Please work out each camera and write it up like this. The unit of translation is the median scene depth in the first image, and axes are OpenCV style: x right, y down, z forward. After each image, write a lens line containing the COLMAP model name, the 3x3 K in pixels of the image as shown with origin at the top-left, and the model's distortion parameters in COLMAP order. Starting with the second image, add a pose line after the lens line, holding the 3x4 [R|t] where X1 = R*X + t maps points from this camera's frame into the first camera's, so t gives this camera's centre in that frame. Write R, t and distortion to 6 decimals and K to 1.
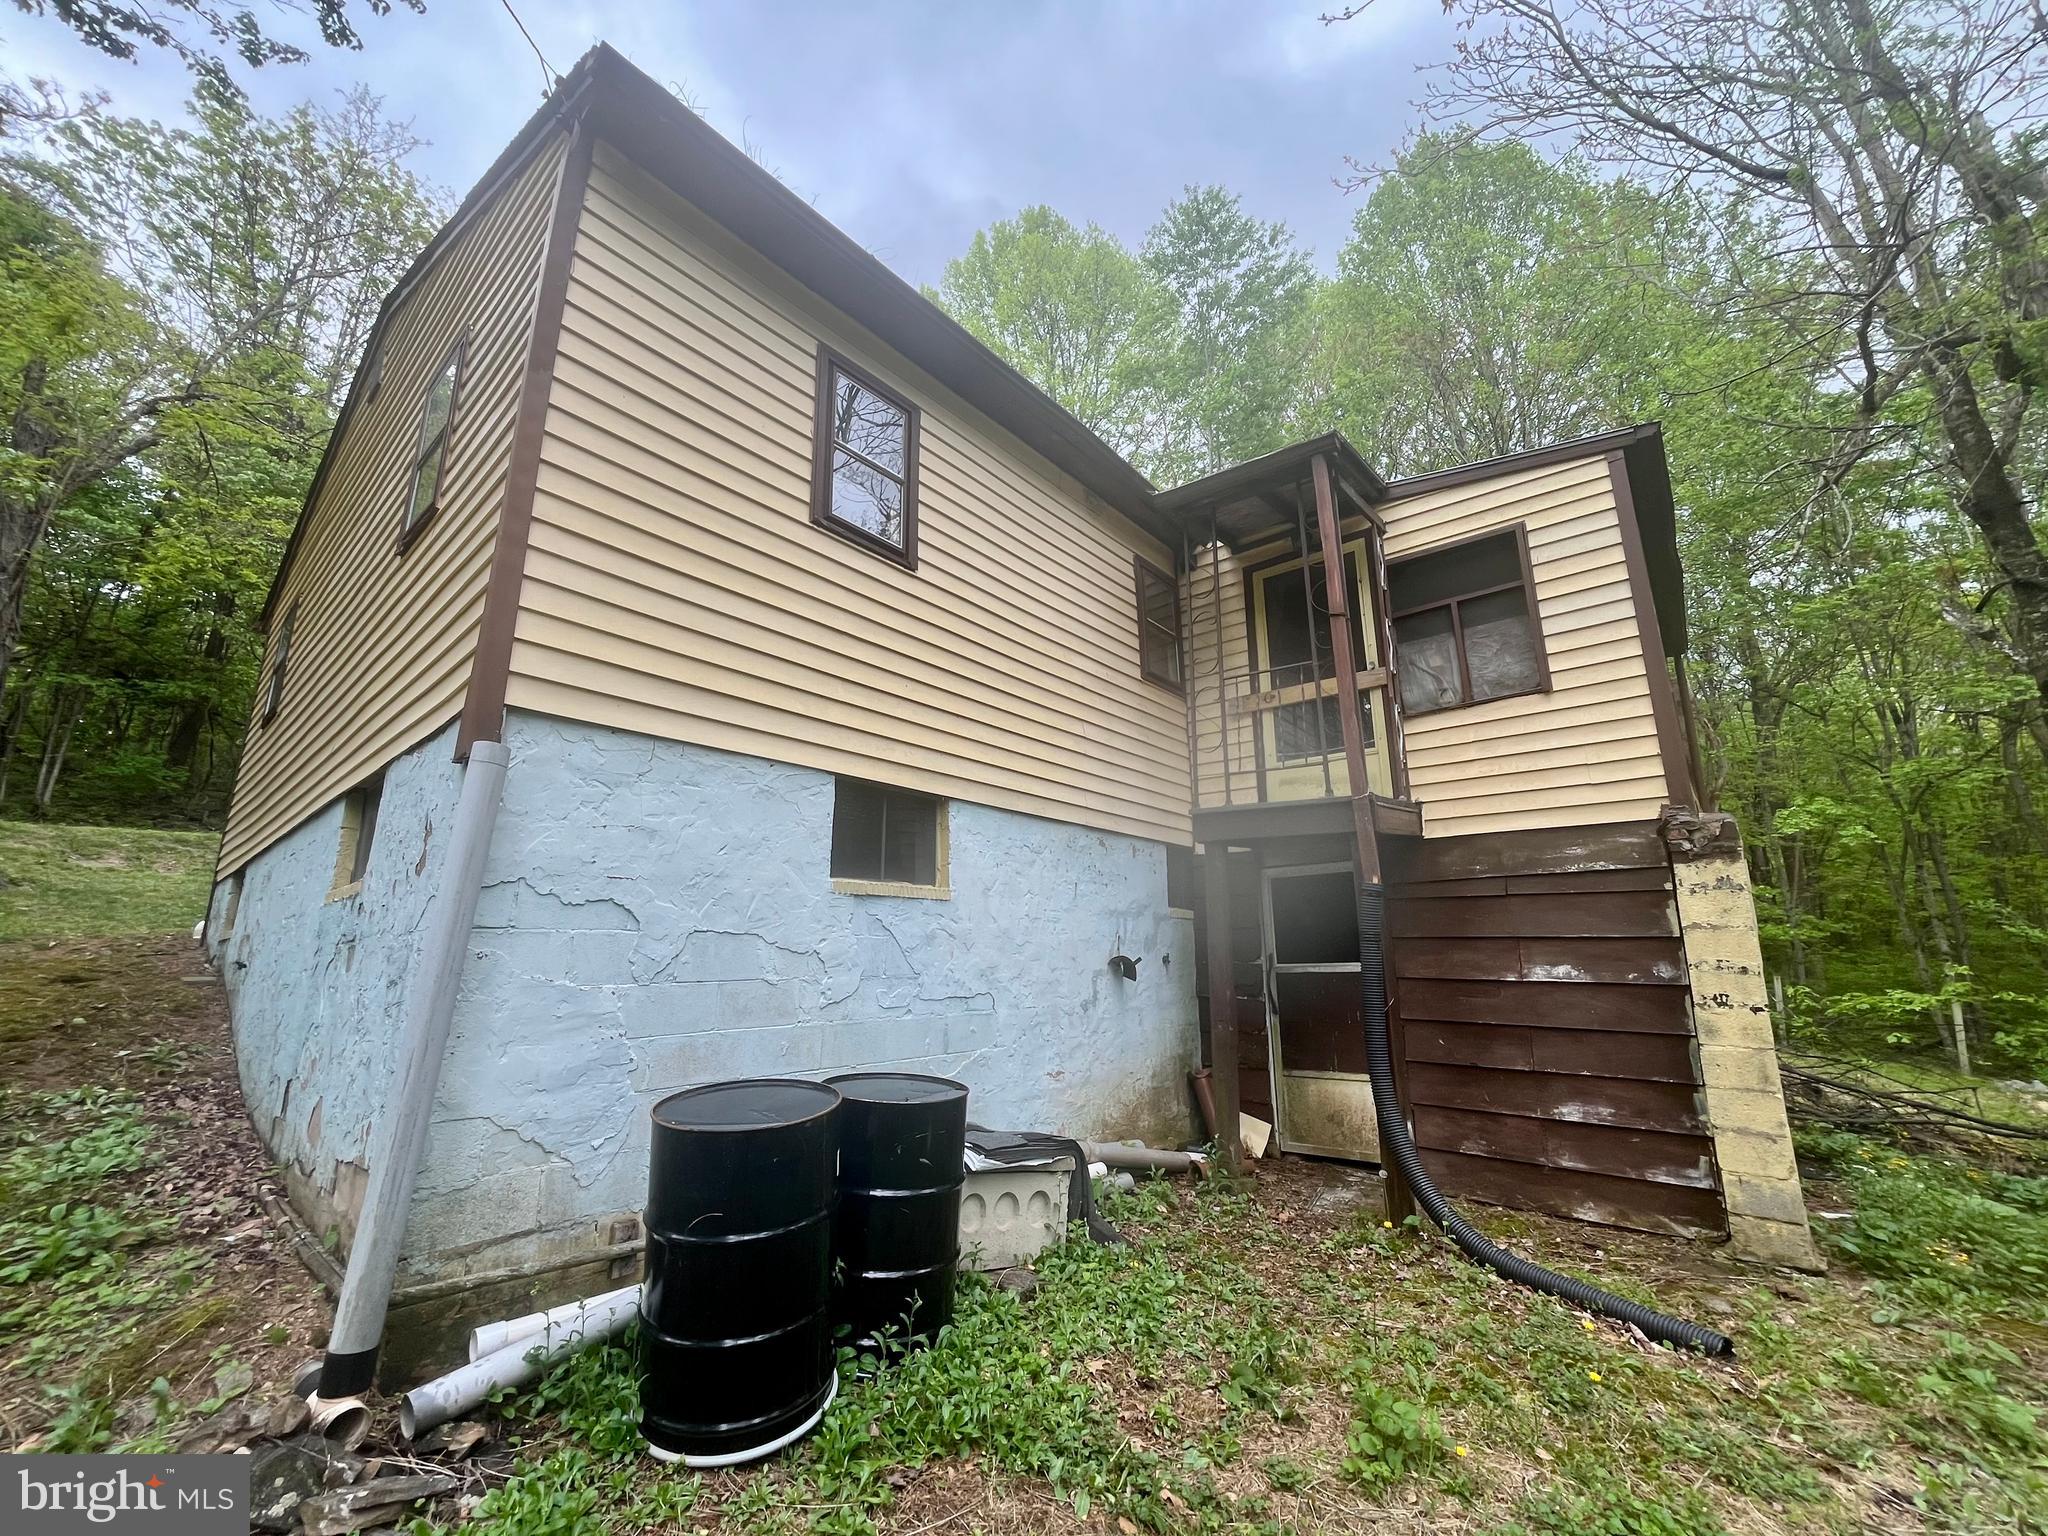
lens RADIAL K [[819.3, 0, 1018.7], [0, 819.3, 764.2], [0, 0, 1]] dist [0.003638, -0.004326]
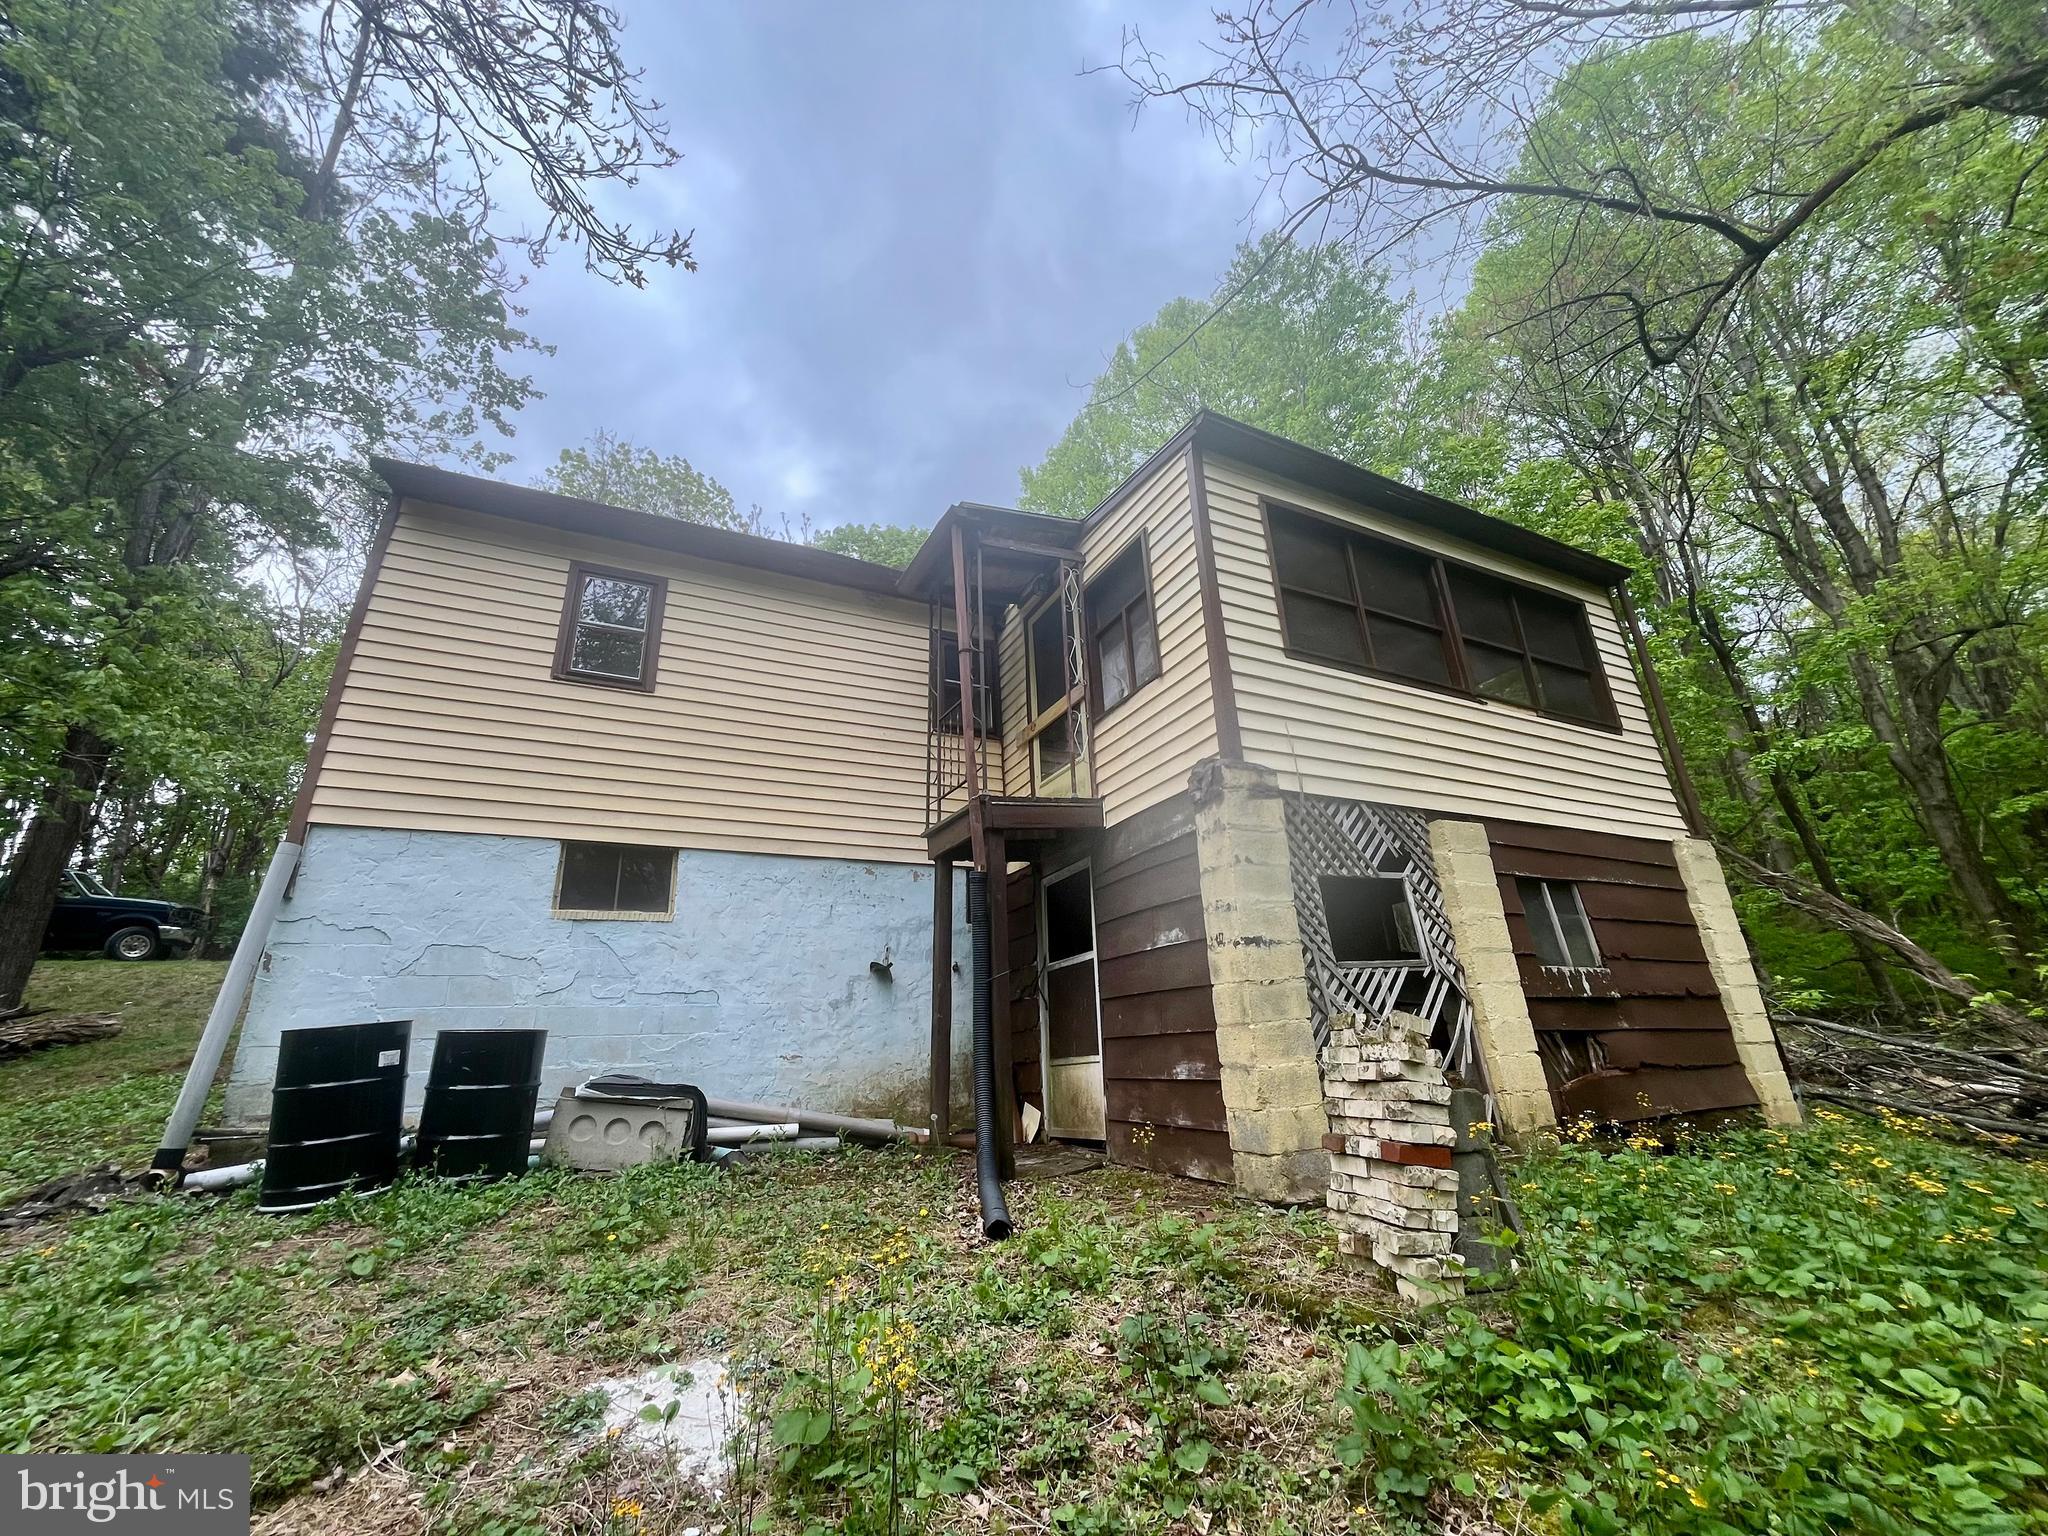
lens RADIAL K [[819.3, 0, 1018.7], [0, 819.3, 764.2], [0, 0, 1]] dist [0.003638, -0.004326]
pose [[0.913185, -0.174020, -0.368523, 0.947960], [0.133066, 0.982009, -0.133983, 0.160528], [0.385209, 0.073314, 0.919913, -0.051951]]
